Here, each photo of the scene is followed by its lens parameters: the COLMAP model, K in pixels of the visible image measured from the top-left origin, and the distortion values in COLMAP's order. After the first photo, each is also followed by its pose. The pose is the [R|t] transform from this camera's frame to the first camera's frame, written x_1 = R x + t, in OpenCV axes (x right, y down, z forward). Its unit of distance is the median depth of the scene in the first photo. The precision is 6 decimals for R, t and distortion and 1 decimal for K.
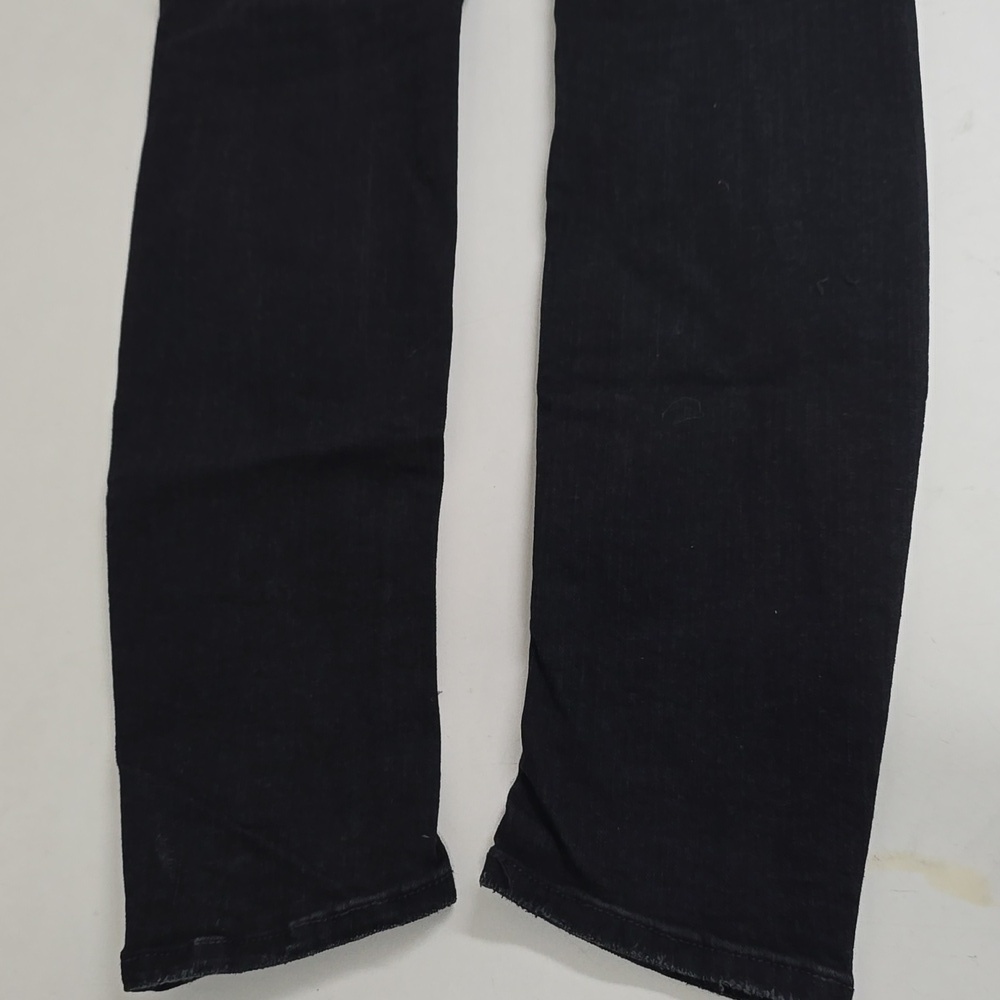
lens RADIAL K [[1417.2, 0, 500.1], [0, 1417.2, 487.2], [0, 0, 1]] dist [0.175622, -0.574881]
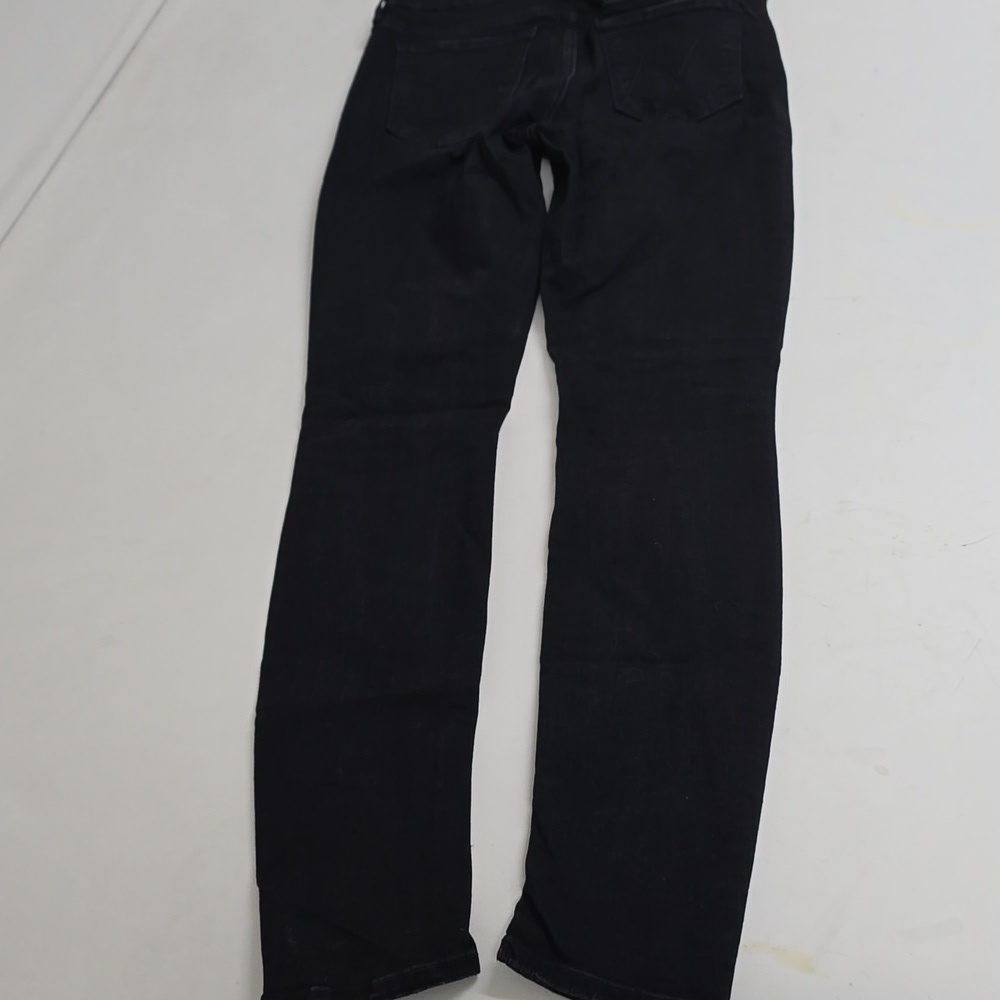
lens RADIAL K [[1417.2, 0, 500.1], [0, 1417.2, 487.2], [0, 0, 1]] dist [0.175622, -0.574881]
pose [[0.997738, 0.060571, 0.029170, -0.083138], [-0.049503, 0.955494, -0.290828, 0.228420], [-0.045488, 0.288726, 0.956331, -0.620928]]
